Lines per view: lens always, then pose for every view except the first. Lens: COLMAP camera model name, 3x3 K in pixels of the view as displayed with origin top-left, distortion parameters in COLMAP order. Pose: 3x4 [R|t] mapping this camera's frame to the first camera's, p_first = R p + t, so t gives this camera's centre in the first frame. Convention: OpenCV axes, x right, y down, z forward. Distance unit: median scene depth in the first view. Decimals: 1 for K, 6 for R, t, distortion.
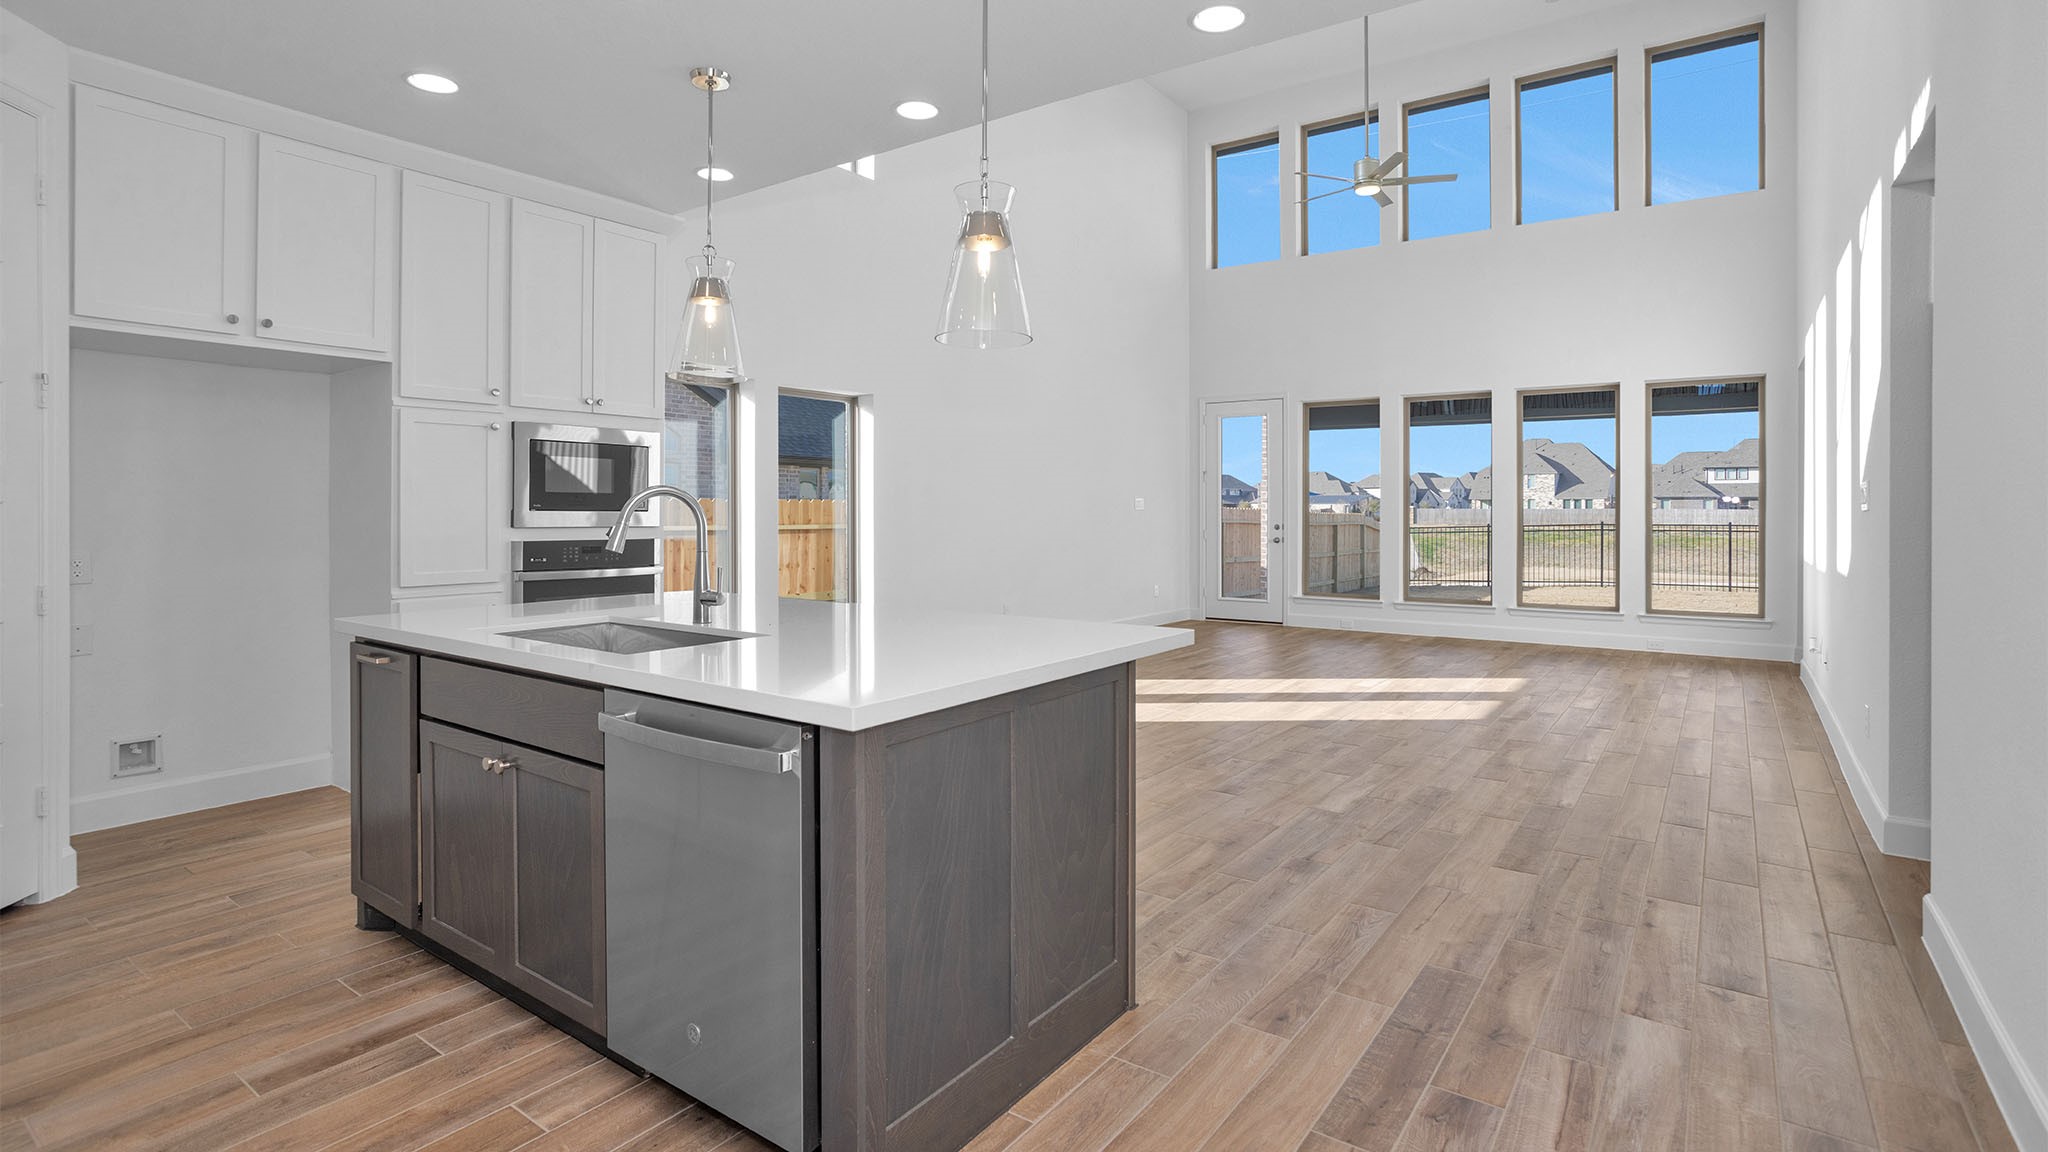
lens RADIAL K [[988.4, 0, 998.9], [0, 988.4, 517.5], [0, 0, 1]] dist [-0.020963, 0.009362]
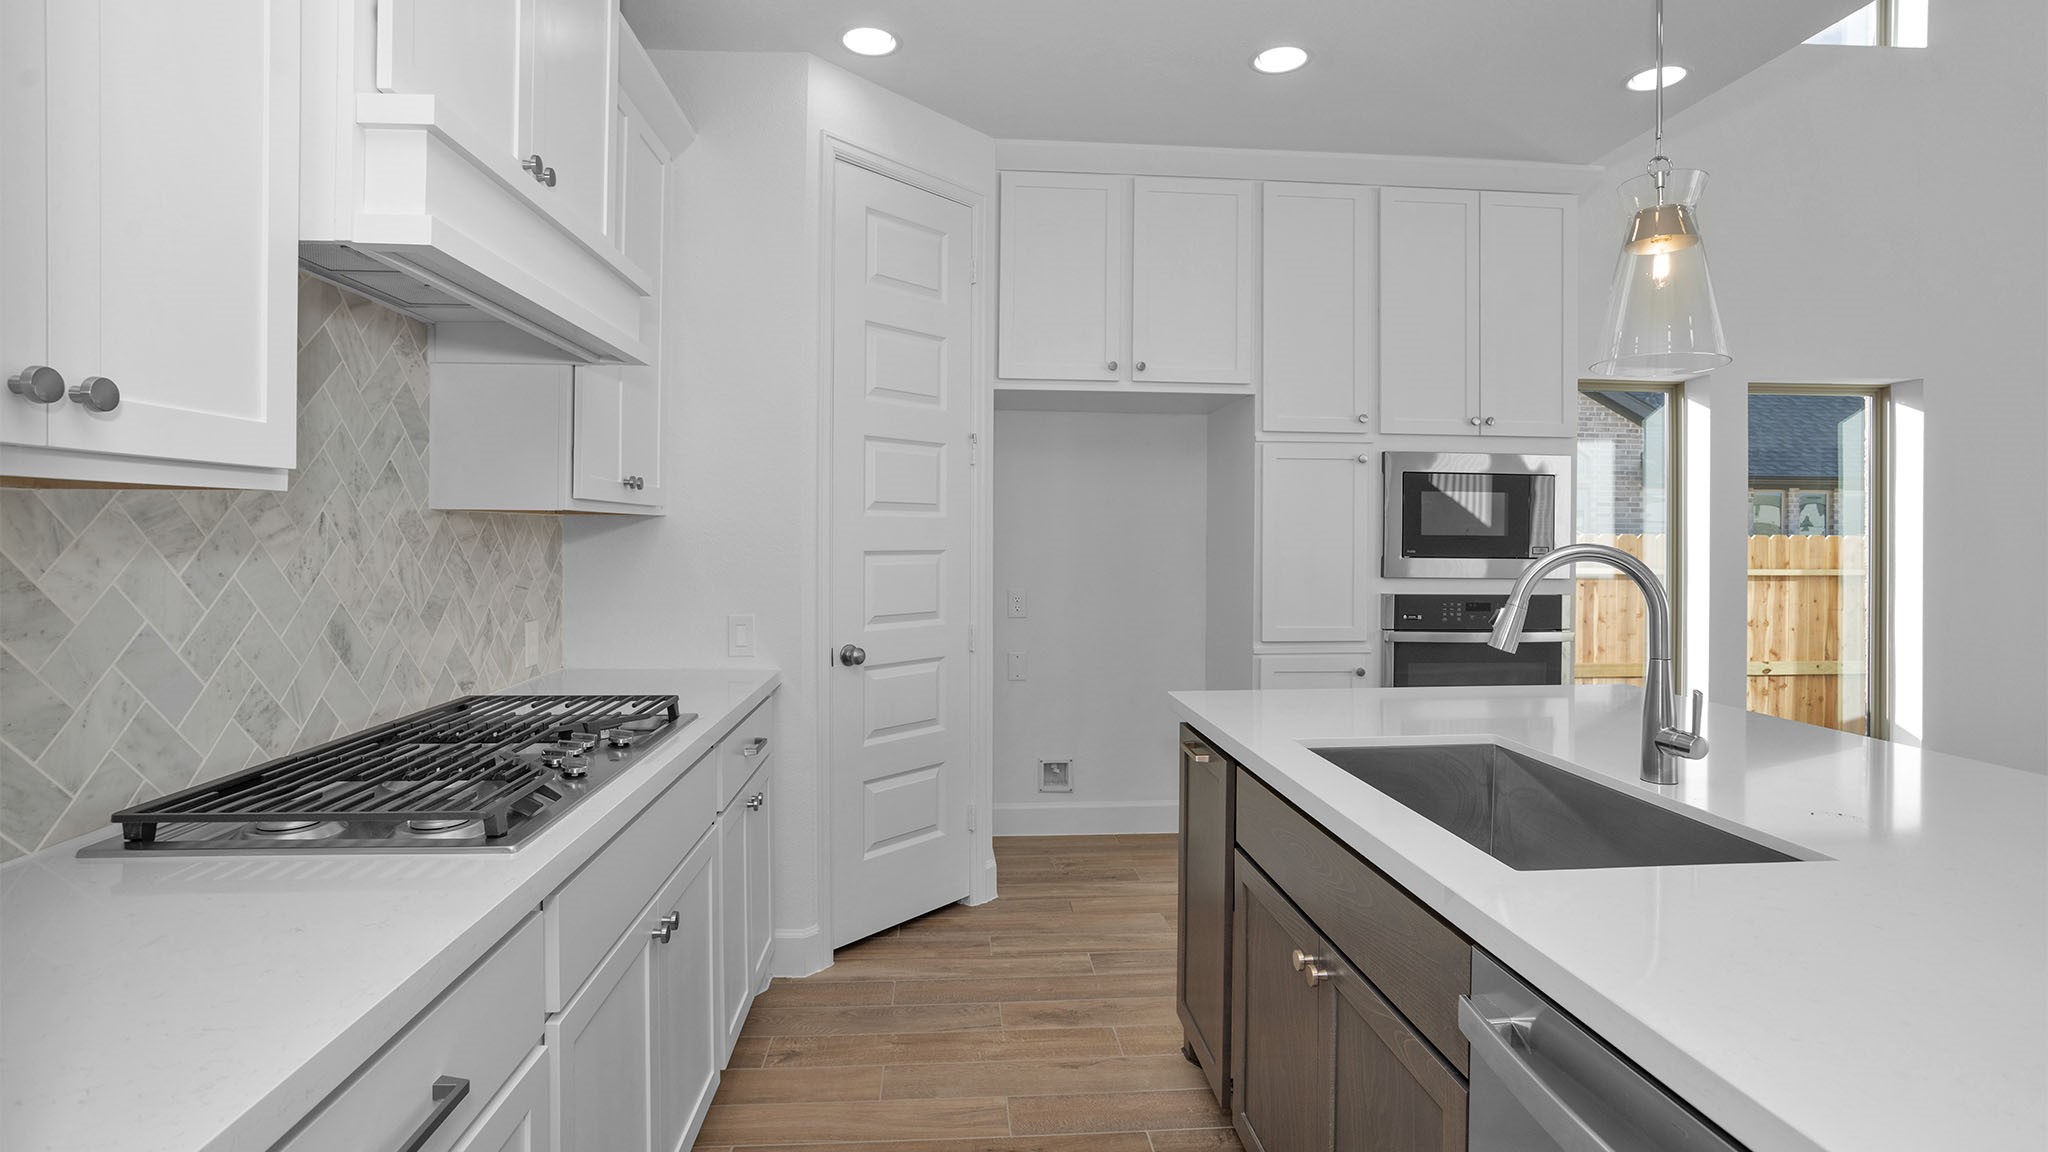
lens RADIAL K [[988.4, 0, 1017.2], [0, 988.4, 543.9], [0, 0, 1]] dist [-0.020963, 0.009362]
pose [[0.668280, 0.006812, -0.743879, -0.082926], [-0.009088, 0.999958, 0.000992, -0.018409], [0.743854, 0.006097, 0.668314, 0.223406]]
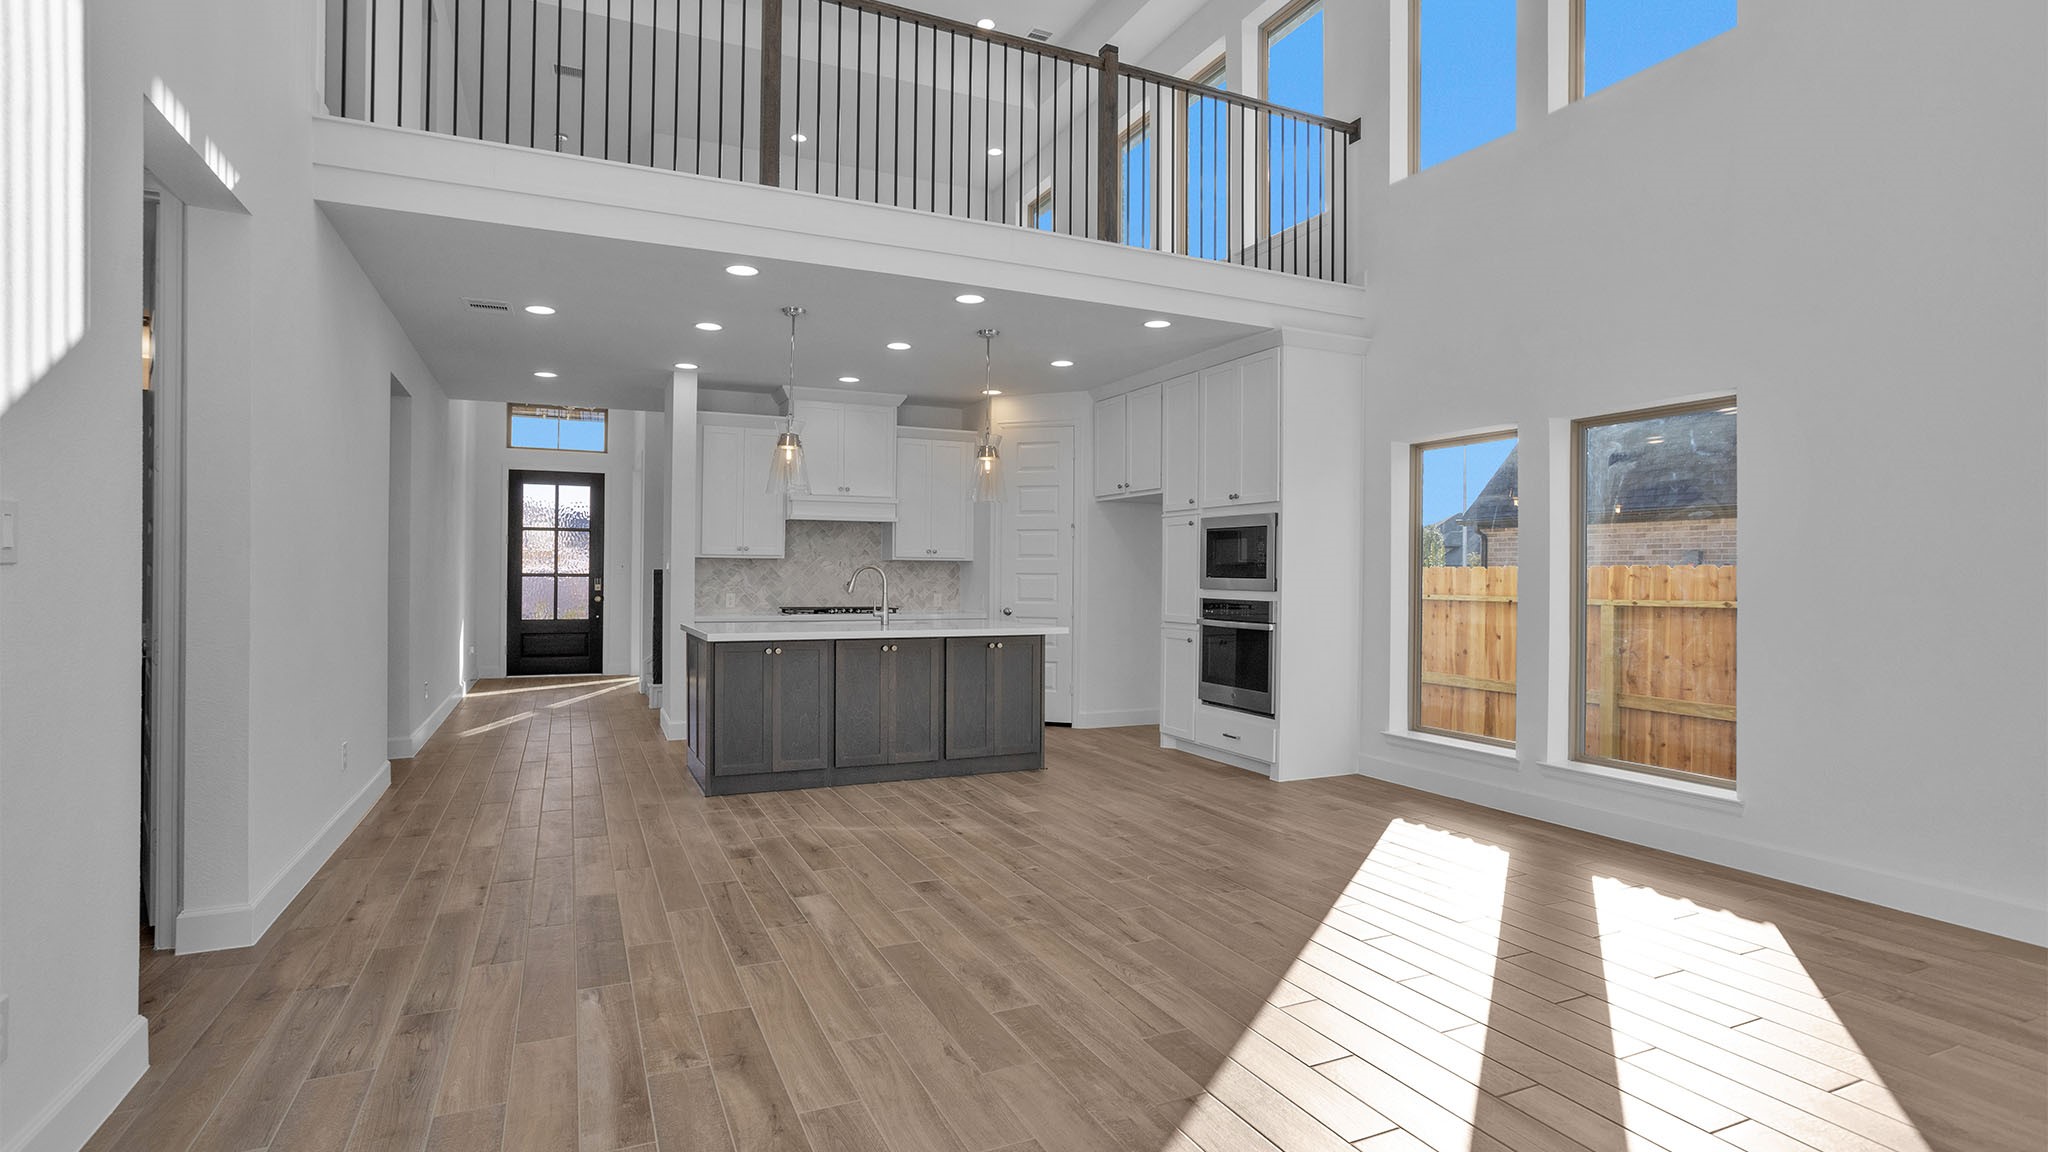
lens RADIAL K [[988.4, 0, 1010.5], [0, 988.4, 574.0], [0, 0, 1]] dist [-0.020963, 0.009362]
pose [[-0.485544, -0.007016, -0.874184, 1.077120], [-0.016925, 0.999856, 0.001376, -0.010846], [0.874049, 0.015464, -0.485592, 1.645341]]
